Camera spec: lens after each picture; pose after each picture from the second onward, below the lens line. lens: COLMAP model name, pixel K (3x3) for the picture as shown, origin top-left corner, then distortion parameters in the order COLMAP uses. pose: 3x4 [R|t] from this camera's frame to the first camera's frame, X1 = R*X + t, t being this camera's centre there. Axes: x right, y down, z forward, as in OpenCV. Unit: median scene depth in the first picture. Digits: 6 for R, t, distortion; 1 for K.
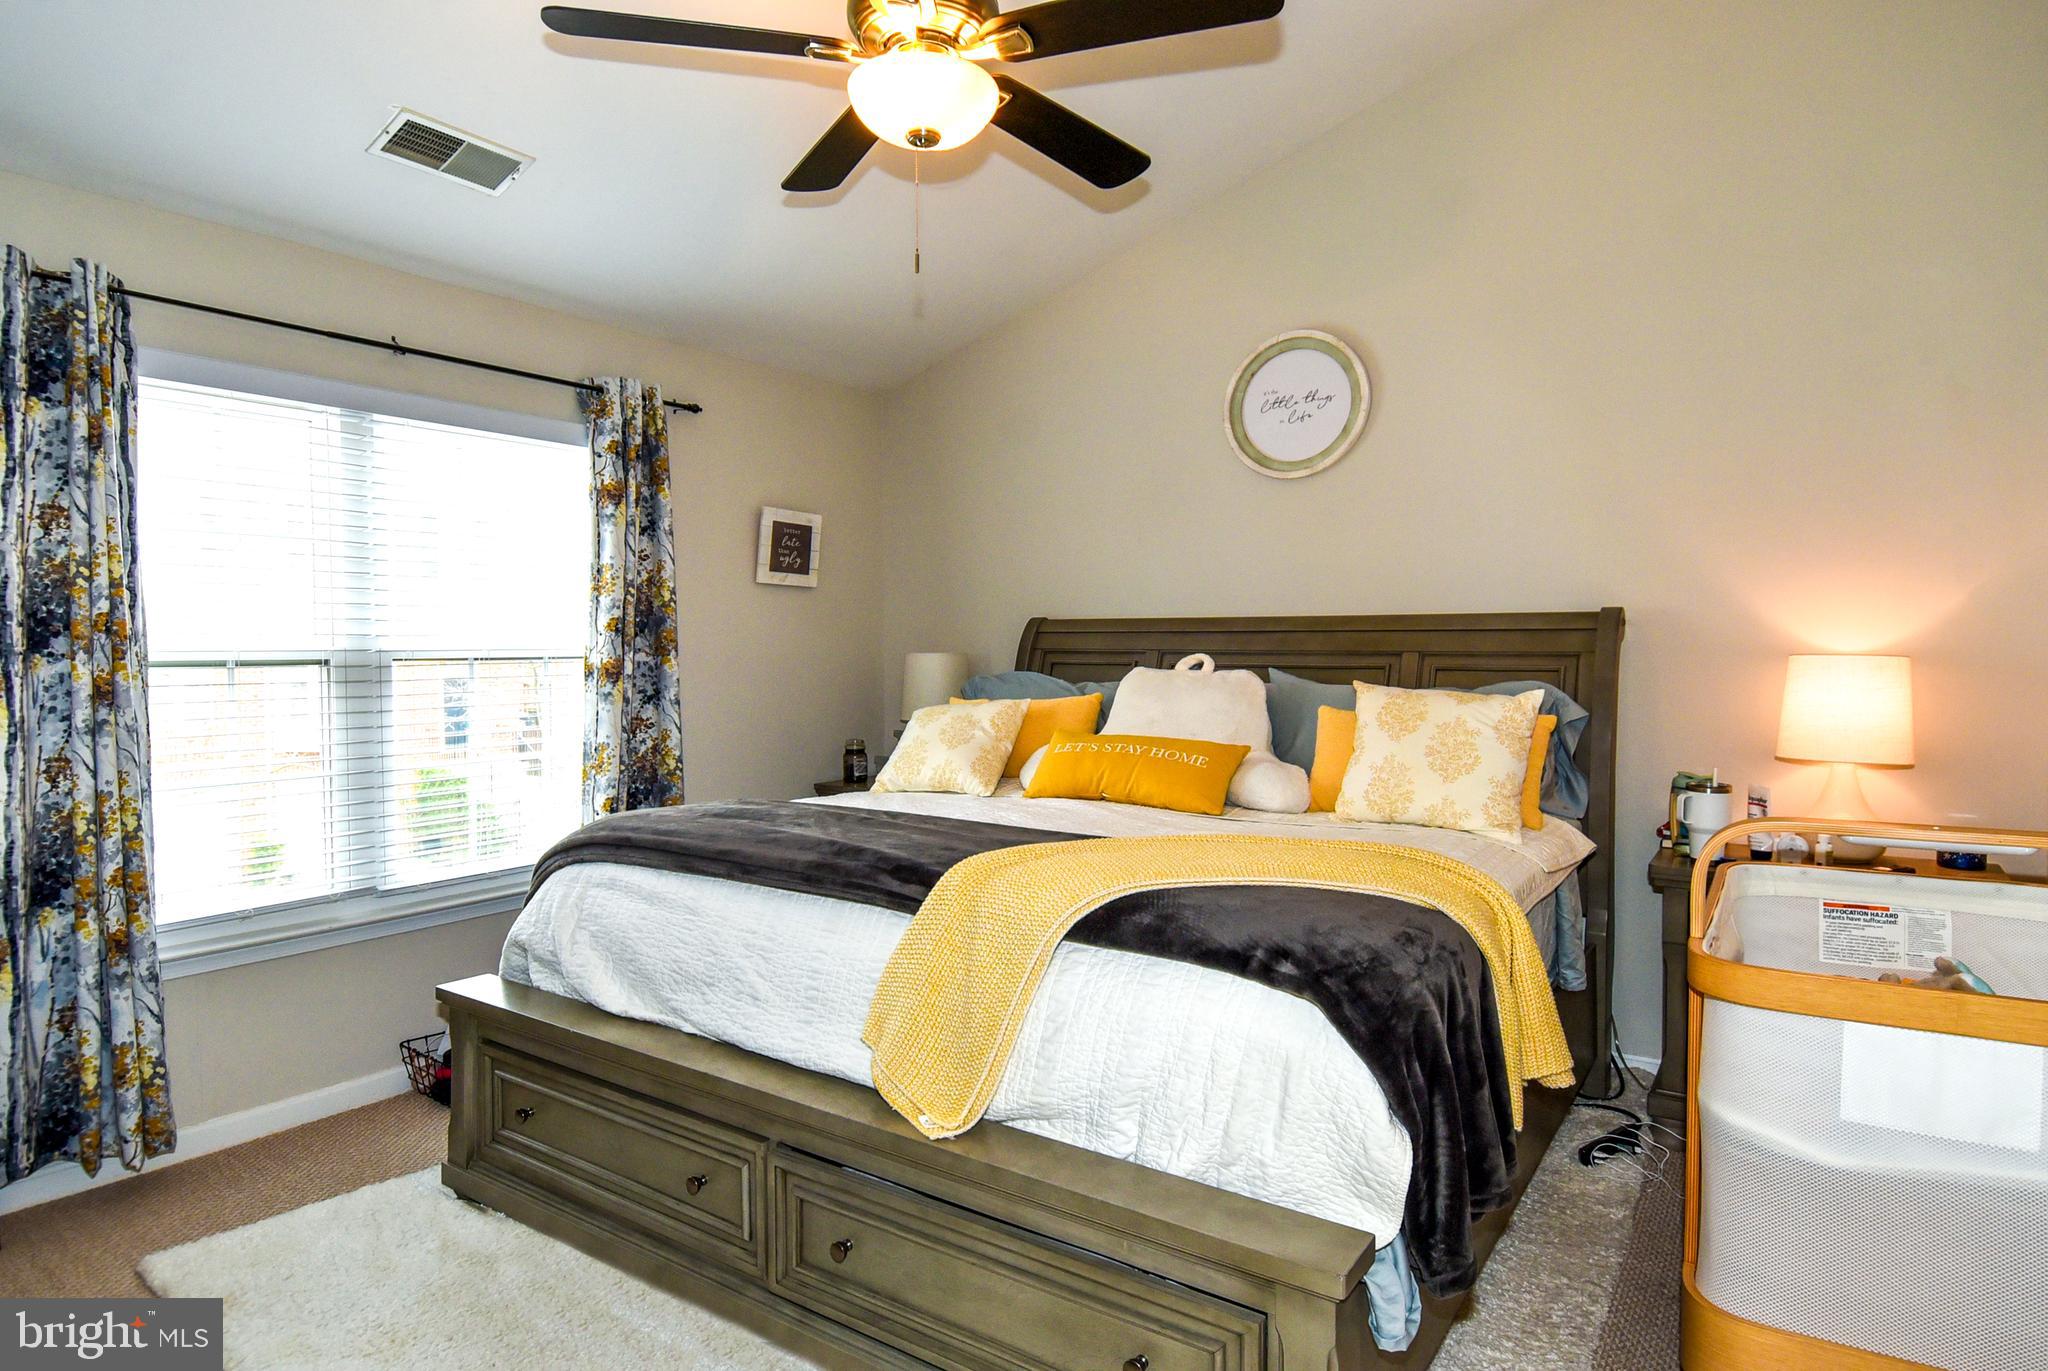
lens RADIAL K [[1131.1, 0, 1024.0], [0, 1131.1, 685.5], [0, 0, 1]] dist [0.058965, -0.060712]
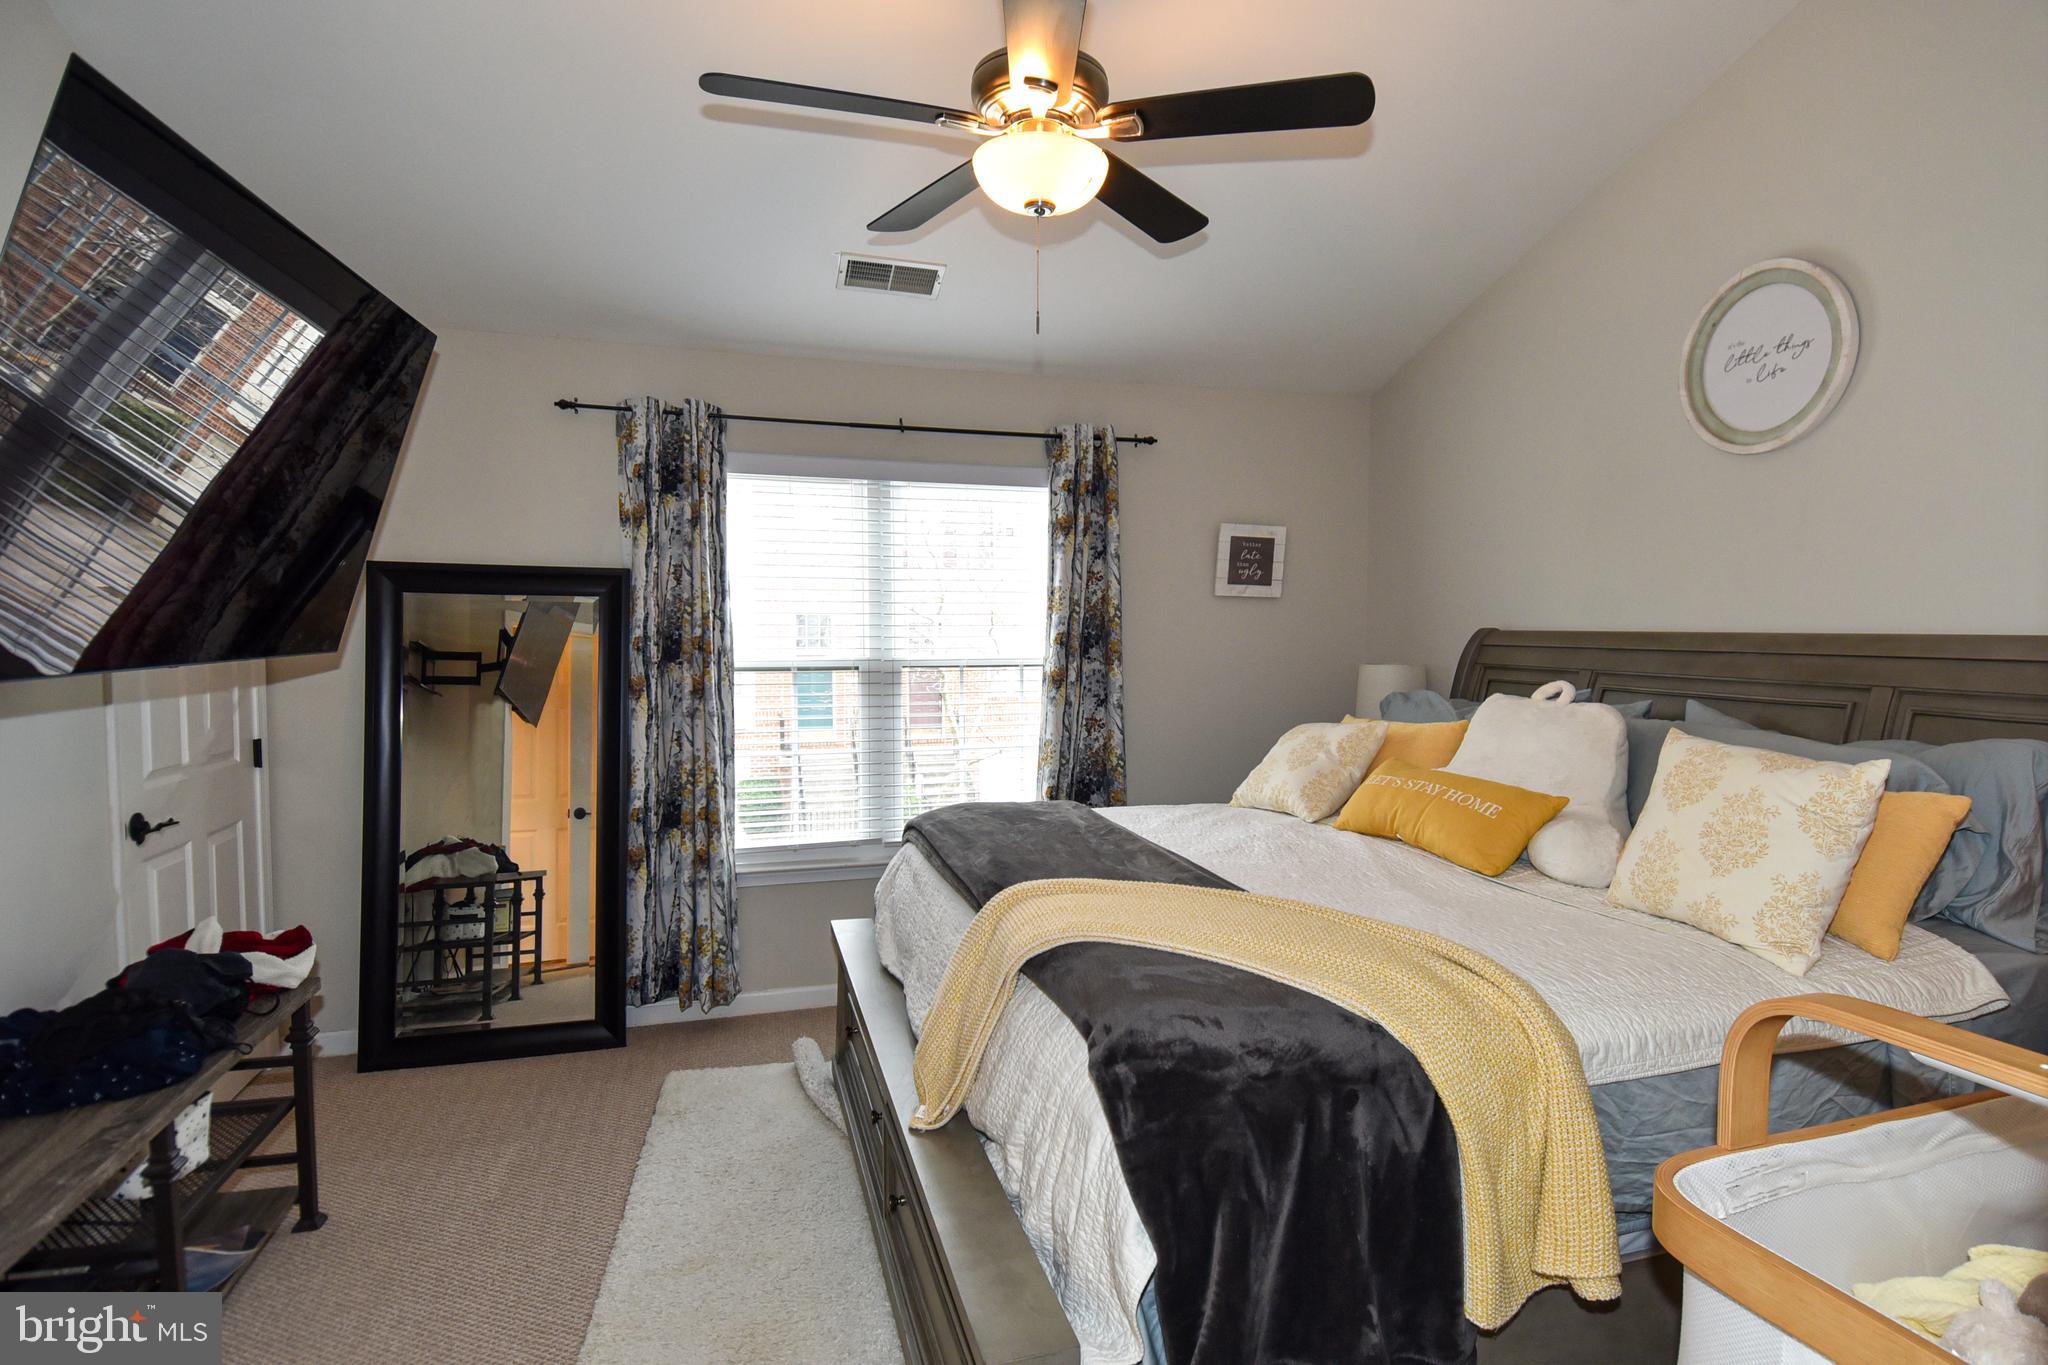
lens RADIAL K [[1094.9, 0, 1034.7], [0, 1094.9, 683.5], [0, 0, 1]] dist [0.056128, -0.054393]
pose [[0.785685, 0.030838, -0.617857, 0.331889], [-0.022573, 0.999521, 0.021182, -0.032468], [0.618215, -0.002695, 0.786005, 0.109028]]
